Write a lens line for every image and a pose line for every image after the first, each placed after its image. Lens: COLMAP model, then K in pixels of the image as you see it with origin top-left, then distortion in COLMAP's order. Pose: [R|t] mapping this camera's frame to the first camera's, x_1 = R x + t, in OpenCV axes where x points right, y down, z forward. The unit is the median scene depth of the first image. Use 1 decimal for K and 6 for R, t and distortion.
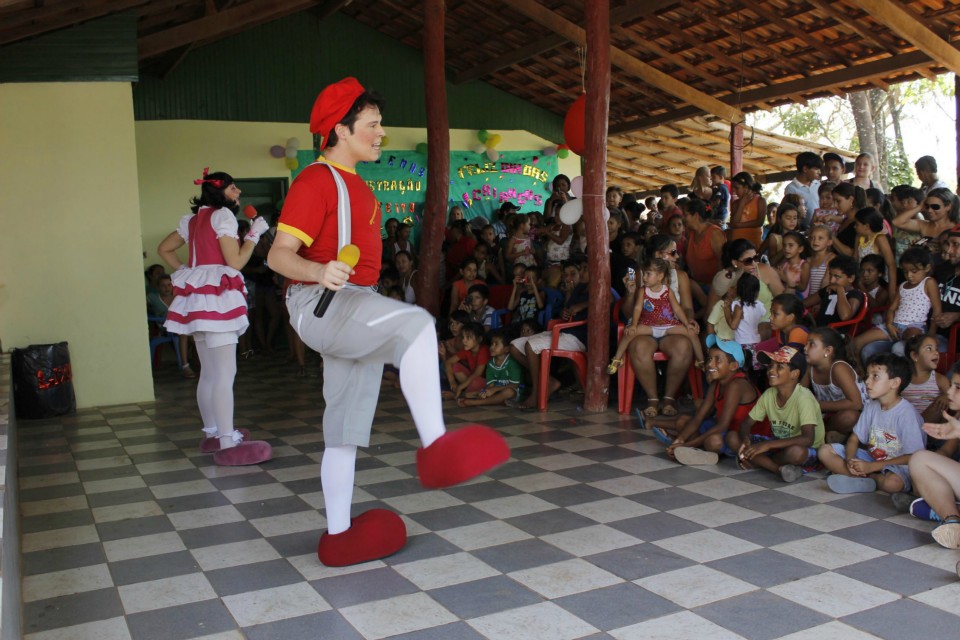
lens RADIAL K [[946.8, 0, 480.0], [0, 946.8, 320.0], [0, 0, 1]] dist [-0.114768, 0.000842]
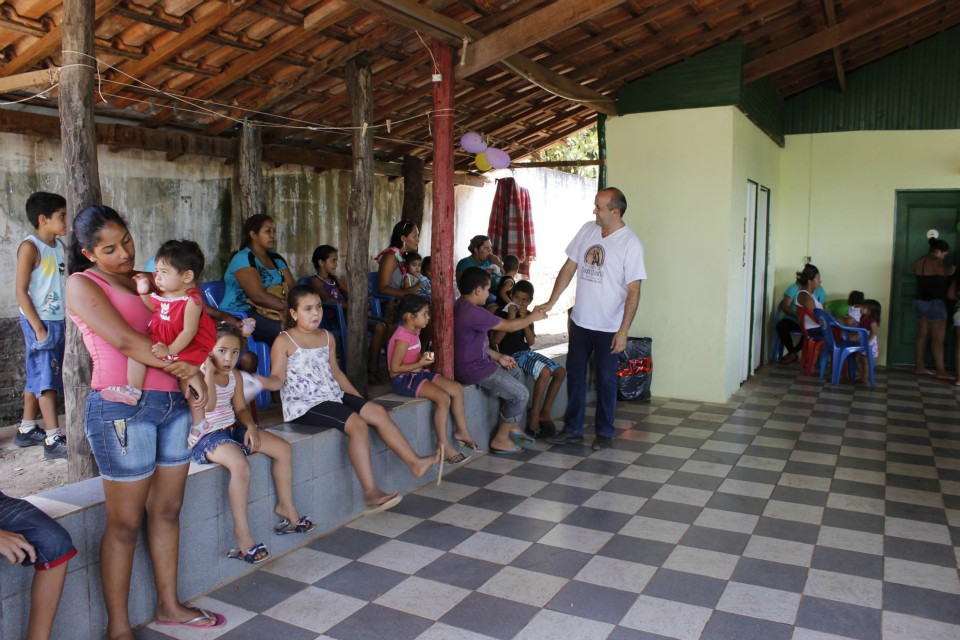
lens RADIAL K [[792.8, 0, 480.0], [0, 792.8, 320.0], [0, 0, 1]] dist [-0.164721, 0.149469]
pose [[0.578345, 0.138102, -0.804018, 0.136982], [-0.099704, 0.990144, 0.098353, -0.047426], [0.809676, 0.023282, 0.586415, 0.163450]]
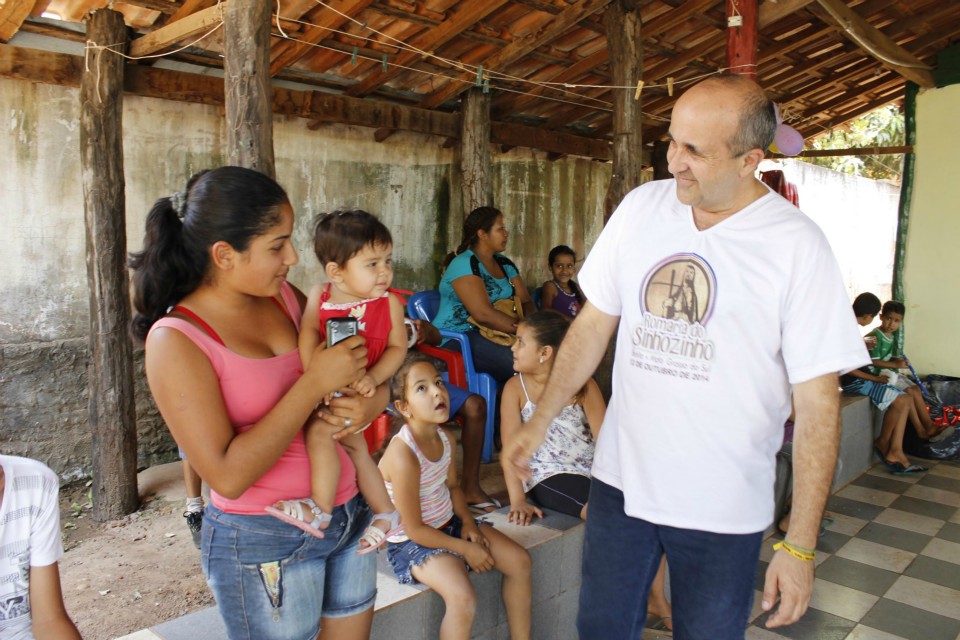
lens RADIAL K [[792.8, 0, 480.0], [0, 792.8, 320.0], [0, 0, 1]] dist [-0.164721, 0.149469]
pose [[0.351816, 0.155685, -0.923032, 0.027236], [-0.111298, 0.986035, 0.123890, -0.044472], [0.929429, 0.059145, 0.364230, 0.194163]]
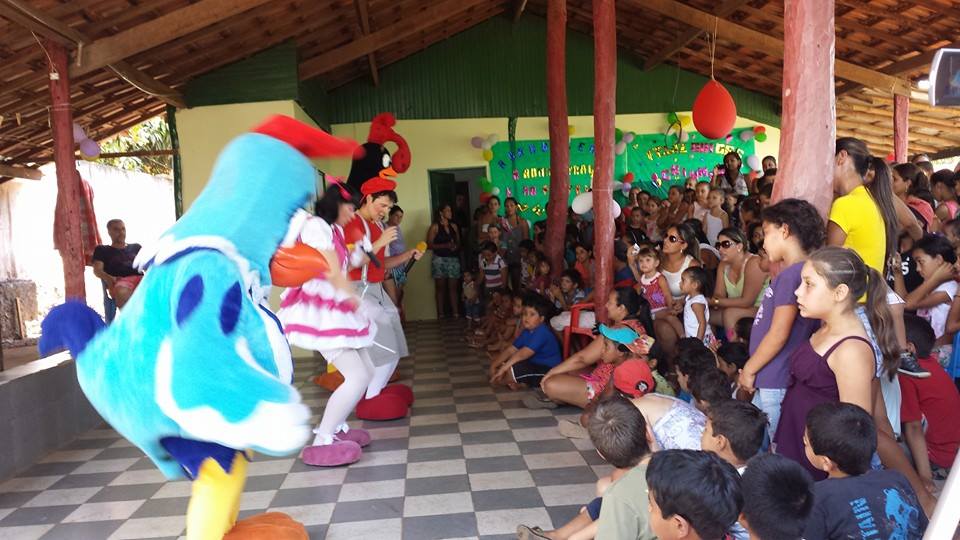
lens RADIAL K [[891.8, 0, 480.0], [0, 891.8, 270.0], [0, 0, 1]] dist [0.147340, -0.395781]
pose [[0.921876, 0.010510, -0.387342, 0.217628], [-0.014850, 0.999856, -0.008216, -0.015153], [0.387200, 0.013326, 0.921900, -0.011831]]
